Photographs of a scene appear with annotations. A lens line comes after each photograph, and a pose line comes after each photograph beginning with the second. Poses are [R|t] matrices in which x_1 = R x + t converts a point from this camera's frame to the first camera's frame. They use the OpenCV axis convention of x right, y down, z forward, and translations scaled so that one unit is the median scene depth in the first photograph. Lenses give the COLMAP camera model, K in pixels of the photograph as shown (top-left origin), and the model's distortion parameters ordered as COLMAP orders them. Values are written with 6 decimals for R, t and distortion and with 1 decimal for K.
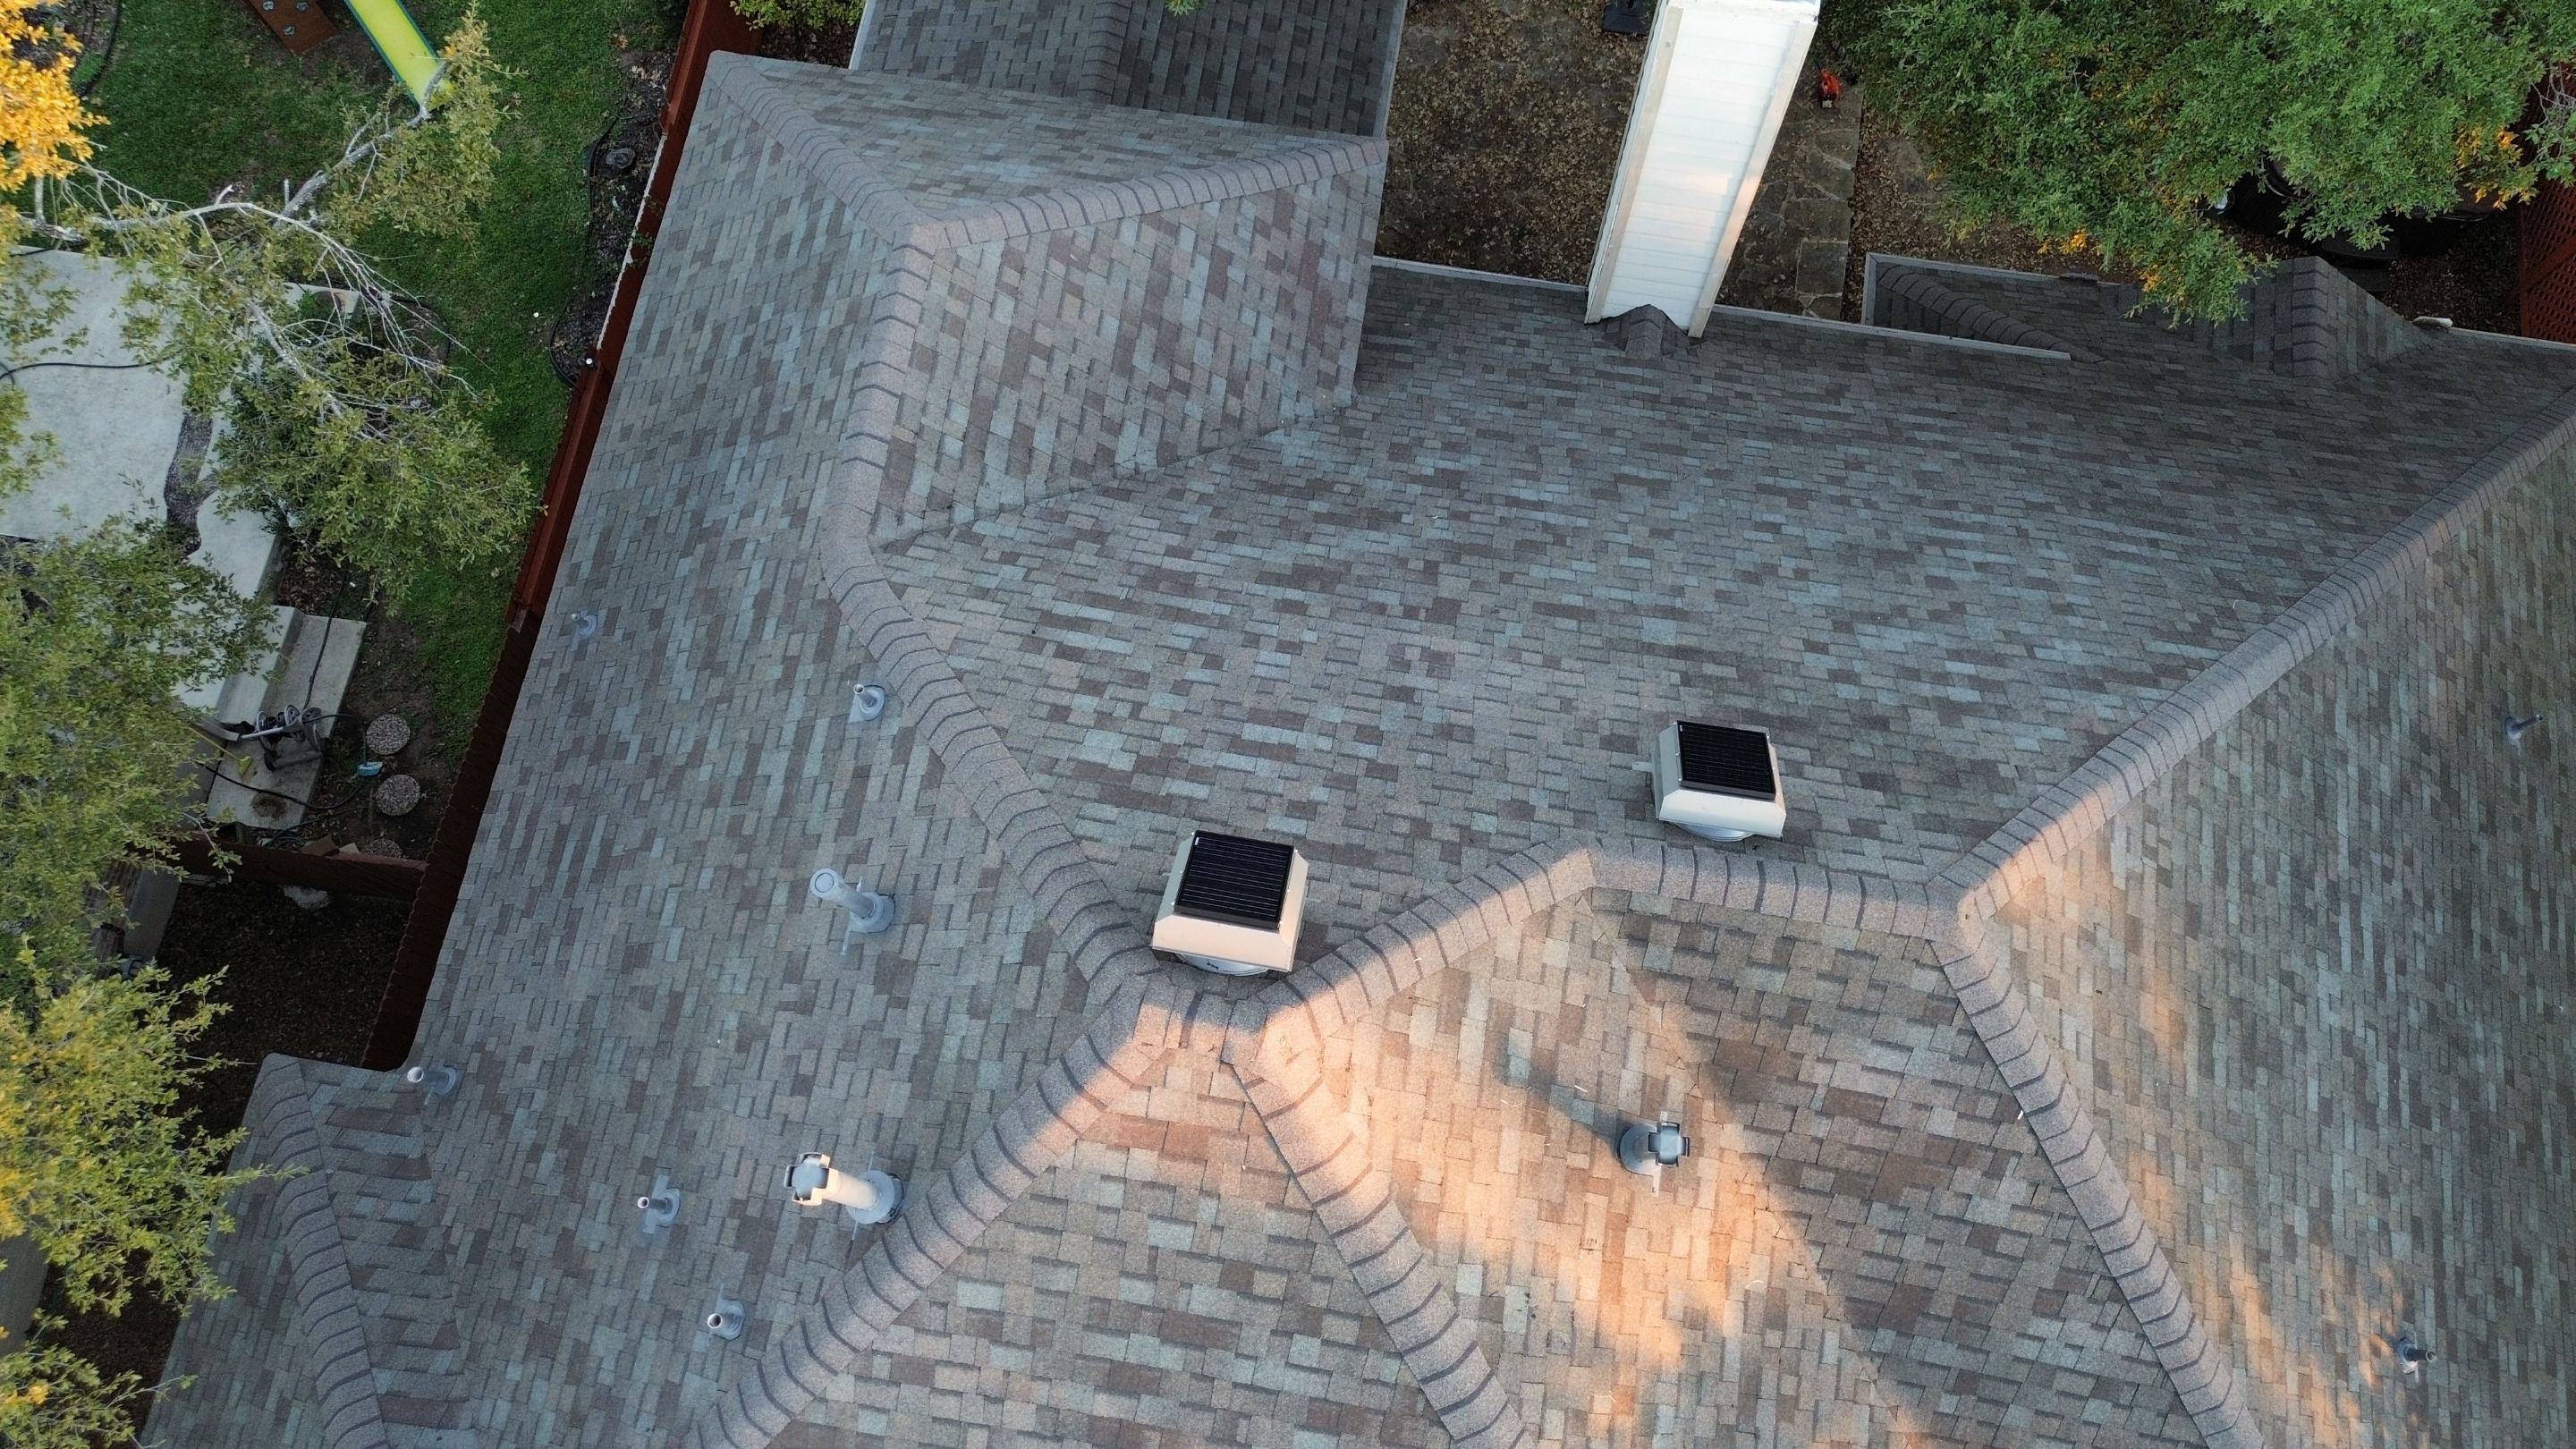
lens RADIAL K [[1820.4, 0, 1289.2], [0, 1820.4, 709.8], [0, 0, 1]] dist [0.062503, -0.054792]
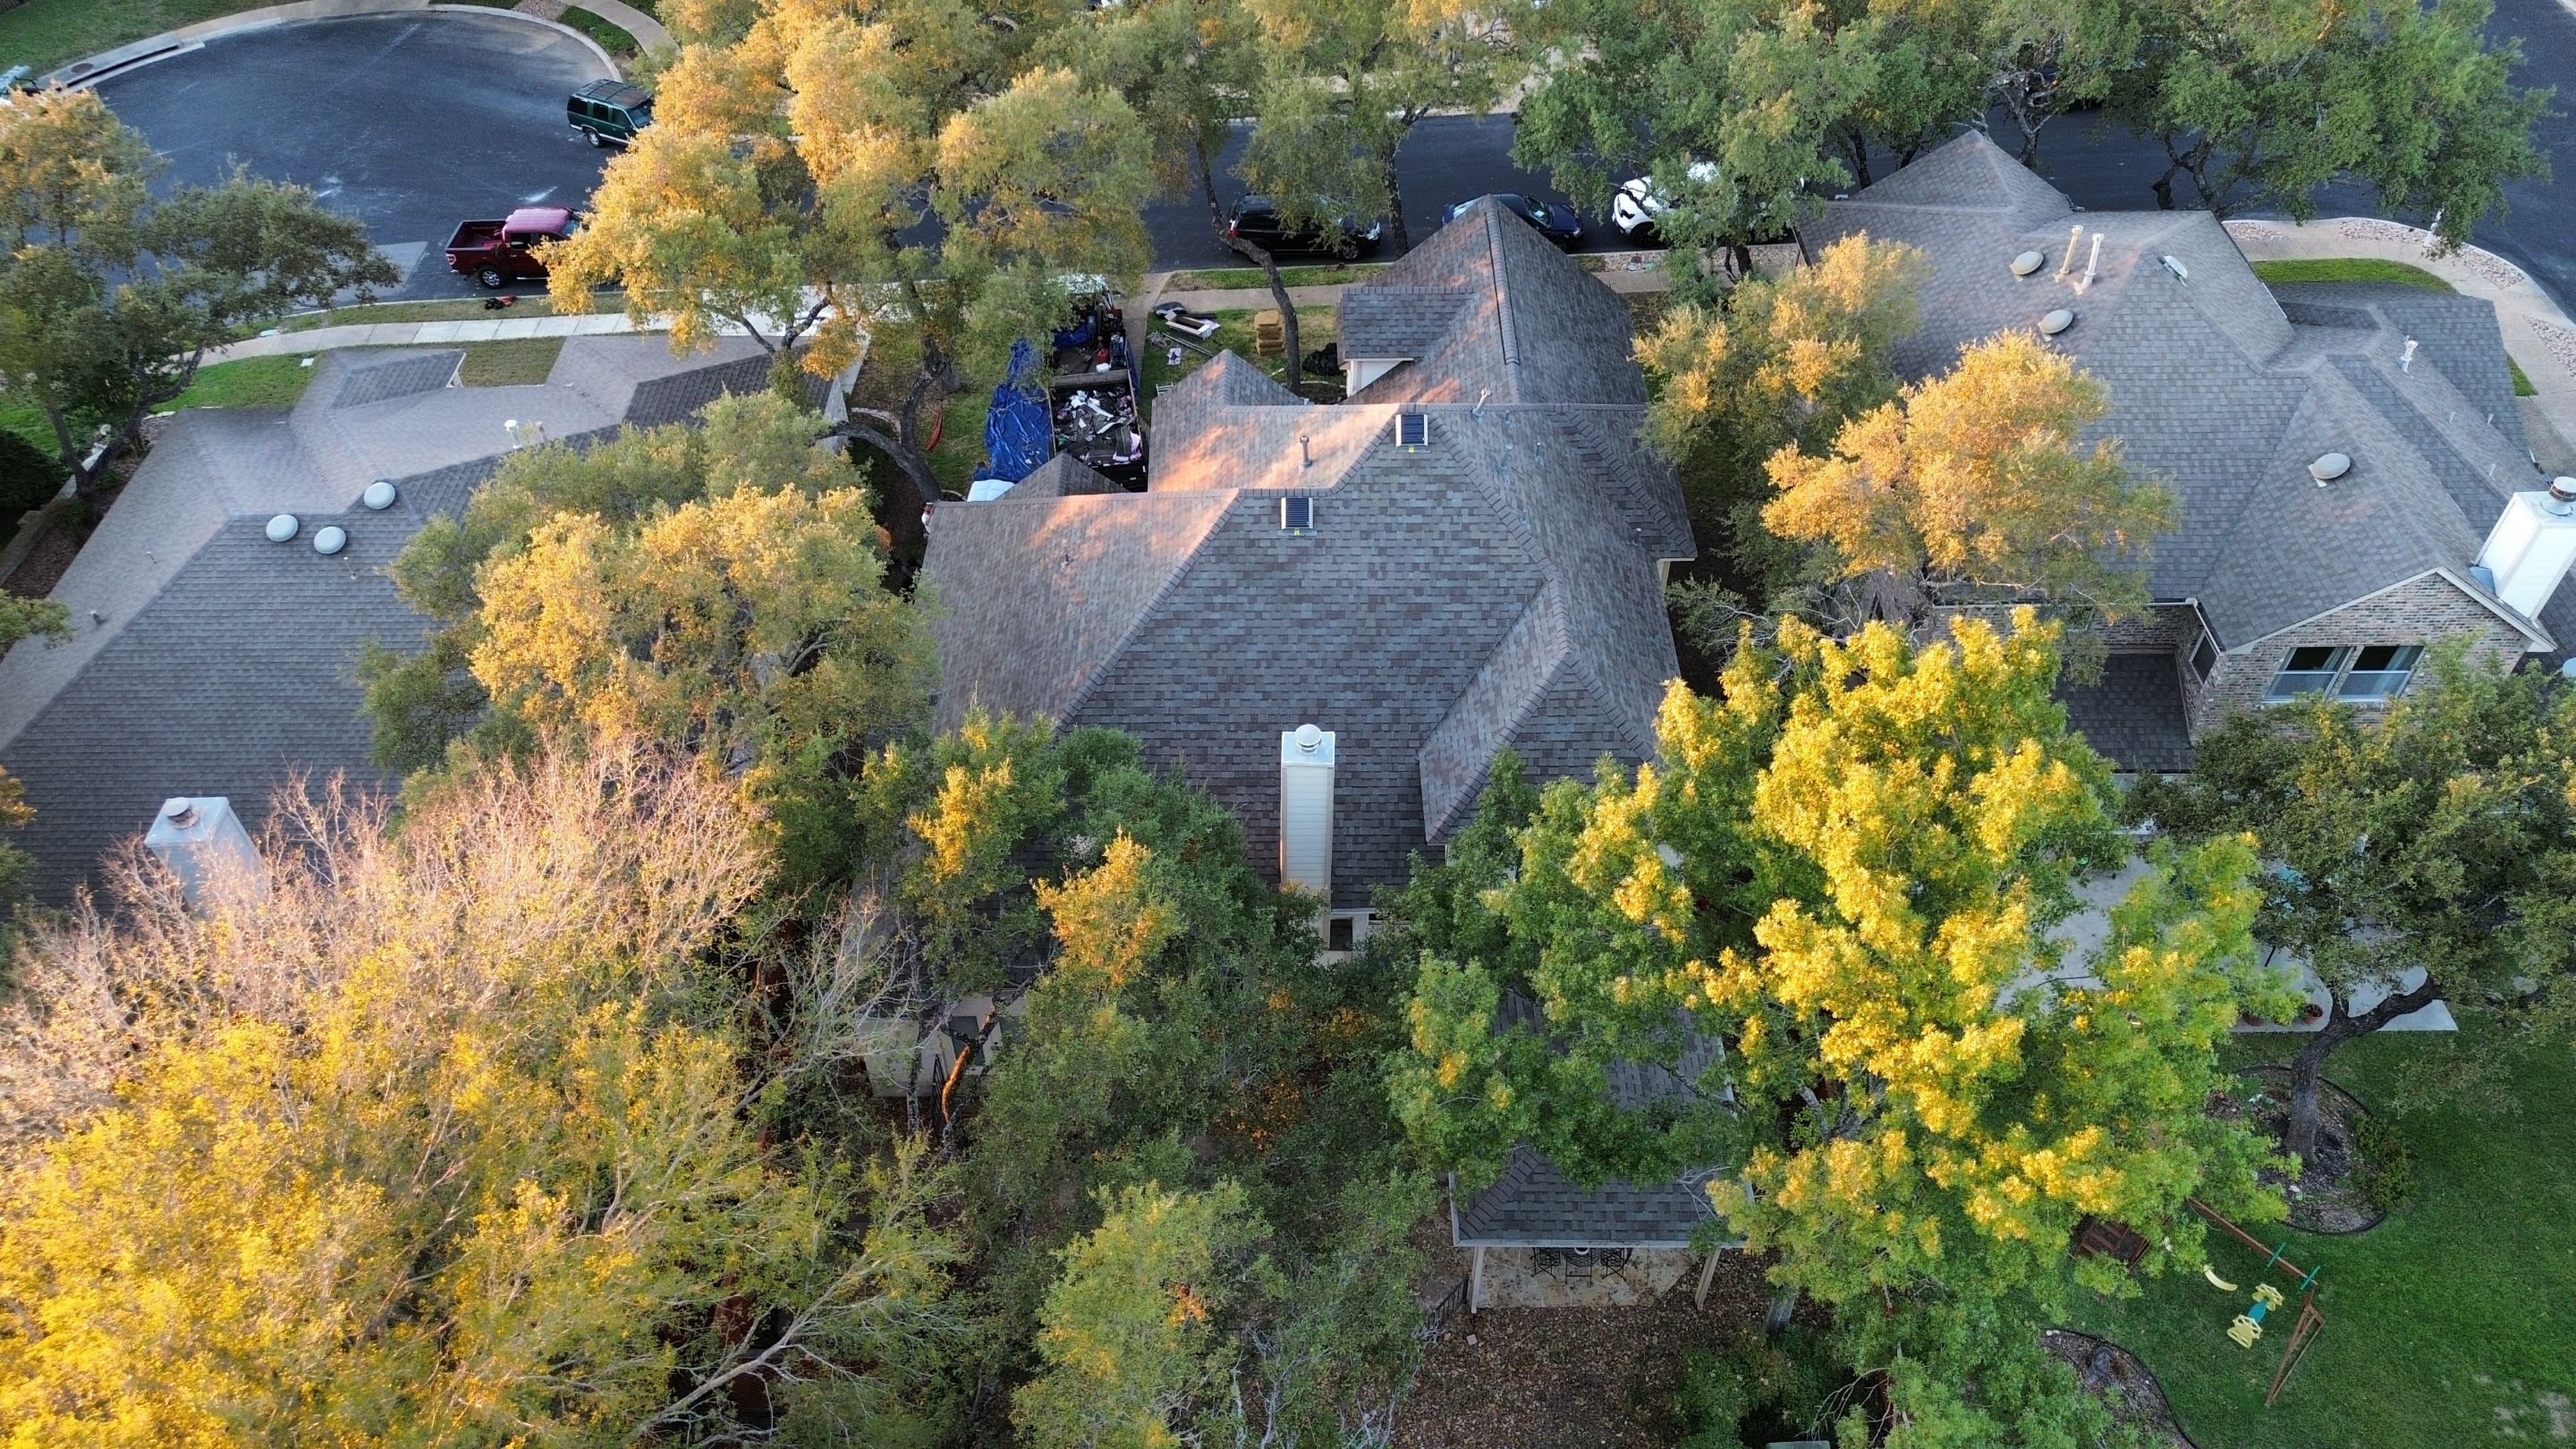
lens RADIAL K [[1820.4, 0, 1292.7], [0, 1820.4, 718.7], [0, 0, 1]] dist [0.062503, -0.054792]
pose [[-0.986988, 0.127519, -0.097950, 0.686136], [-0.146336, -0.459879, 0.875841, -3.574592], [0.066642, 0.878778, 0.472555, -0.443508]]
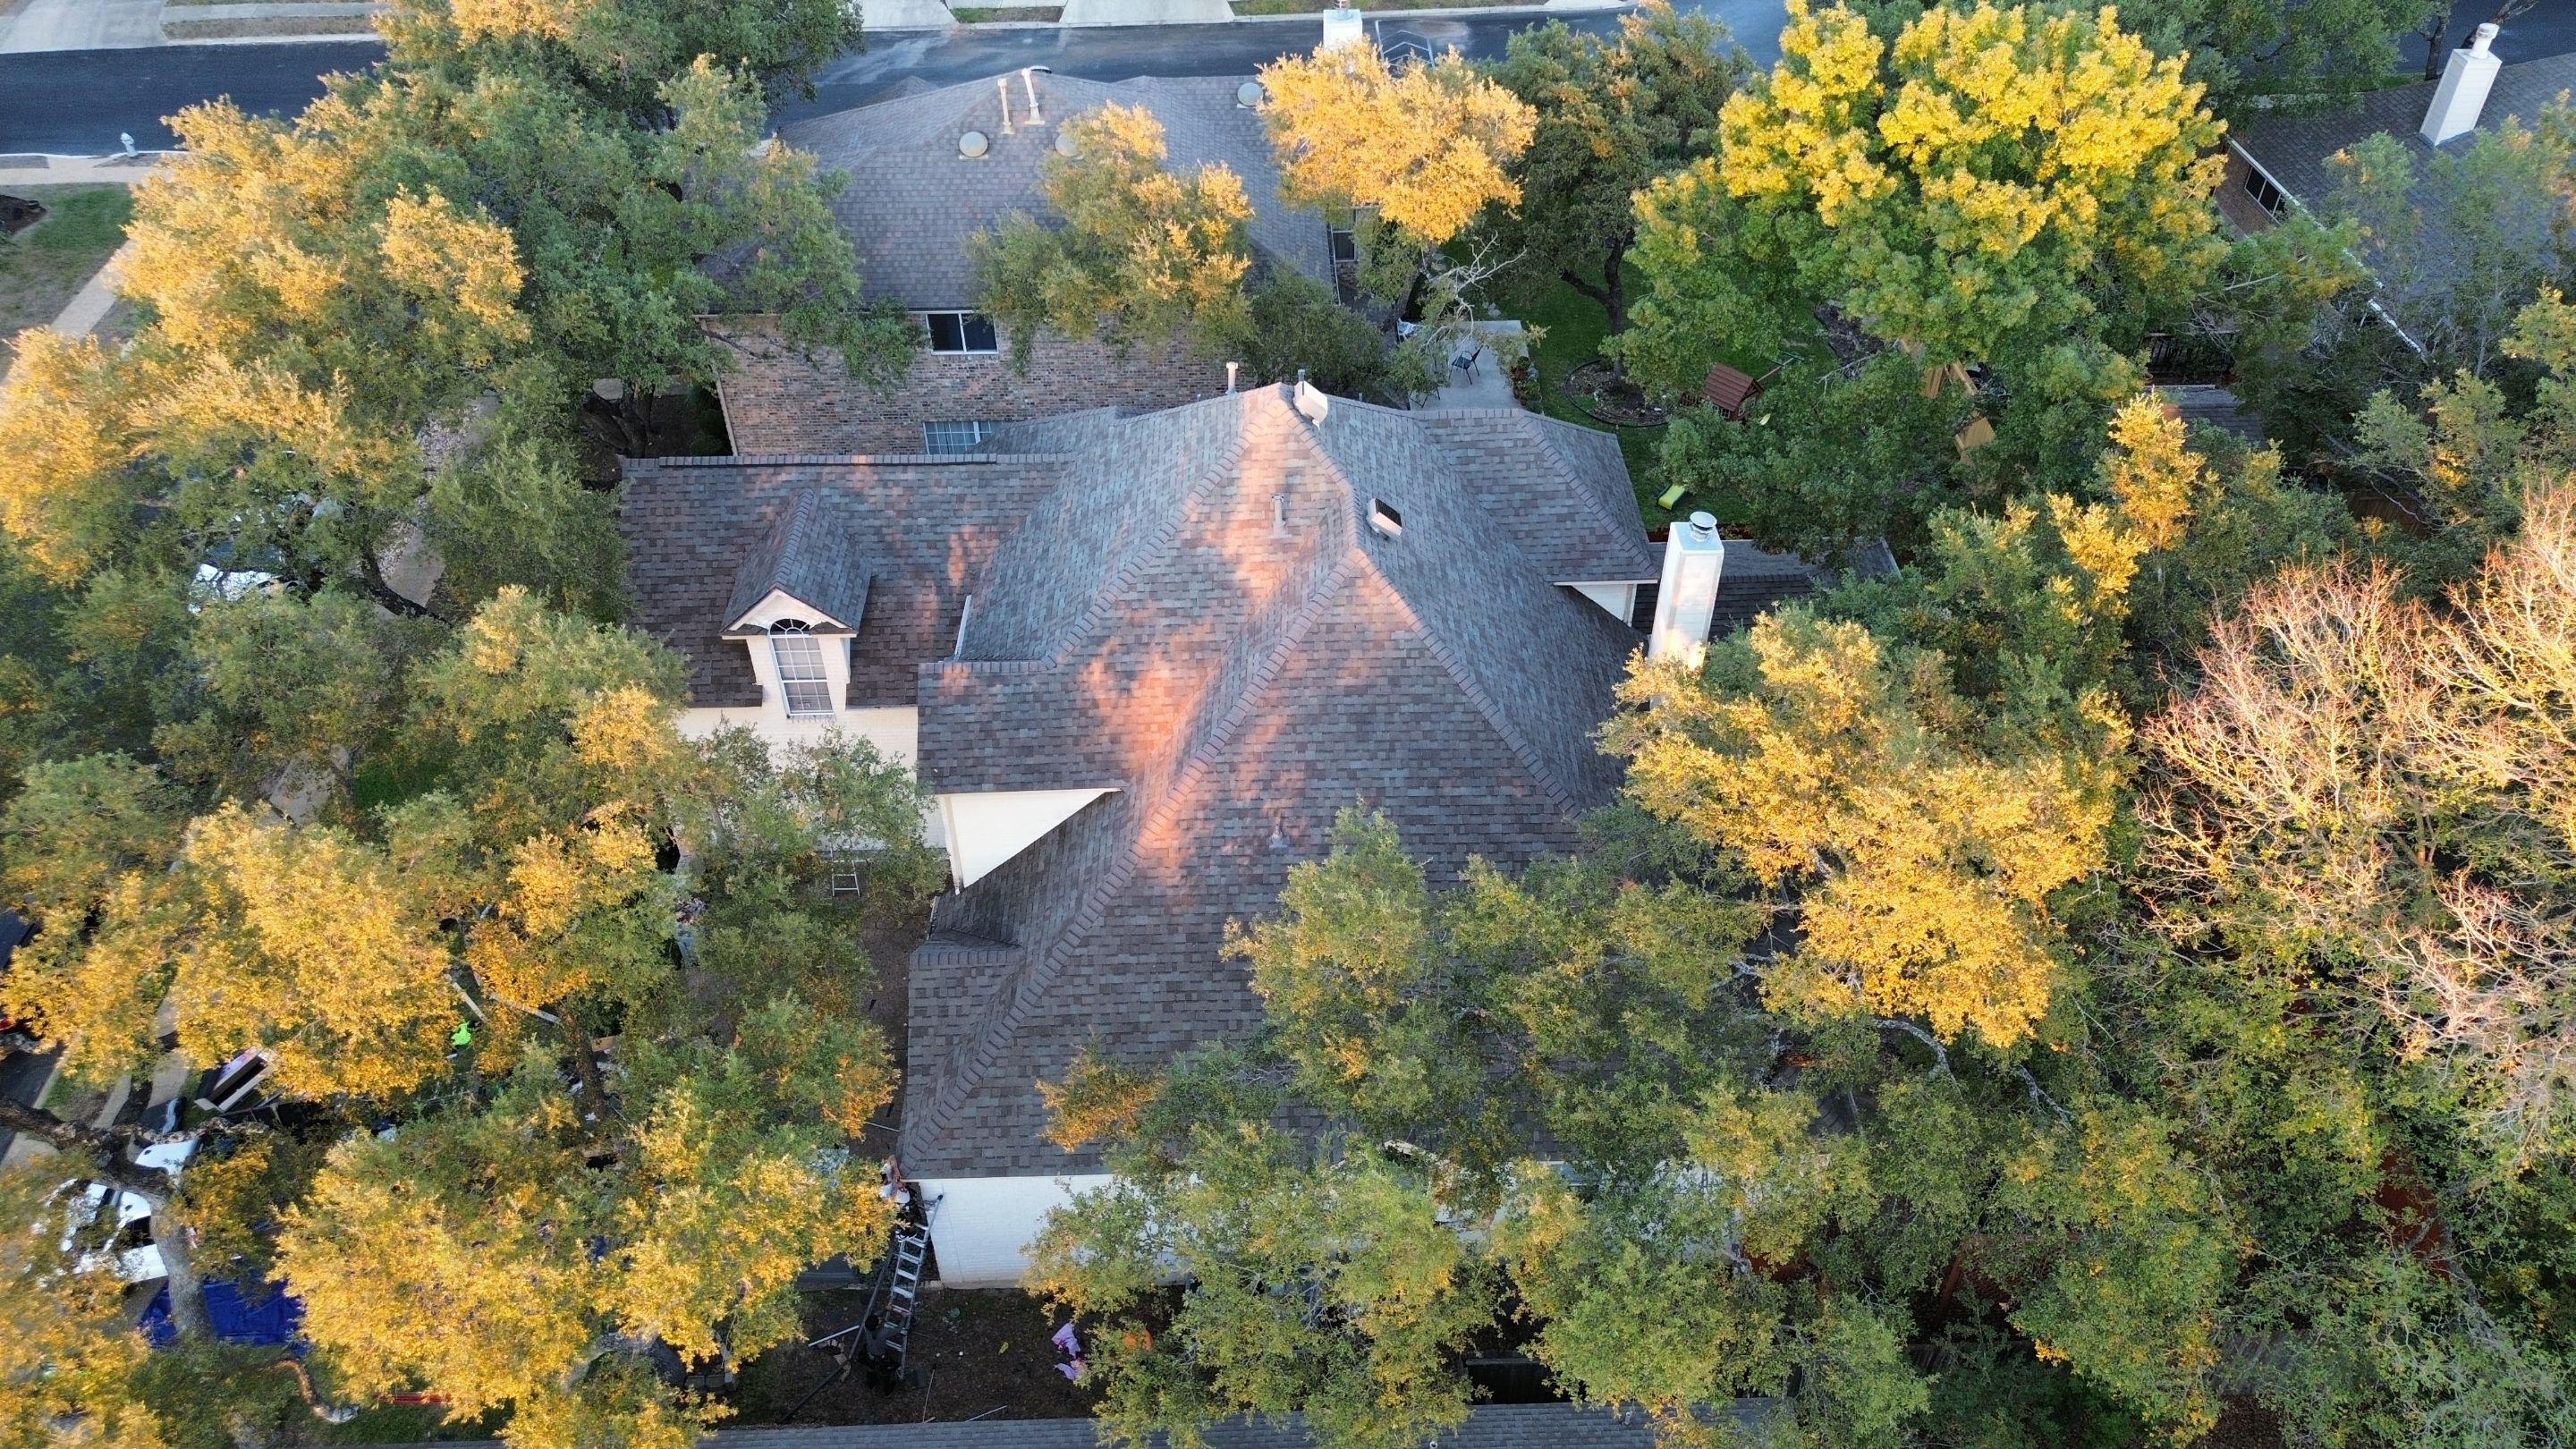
lens RADIAL K [[1820.4, 0, 1294.5], [0, 1820.4, 726.5], [0, 0, 1]] dist [0.062503, -0.054792]
pose [[0.188222, 0.648829, -0.737288, 3.081816], [-0.935483, 0.347042, 0.066585, 0.107833], [0.299072, 0.677187, 0.672289, -1.139601]]
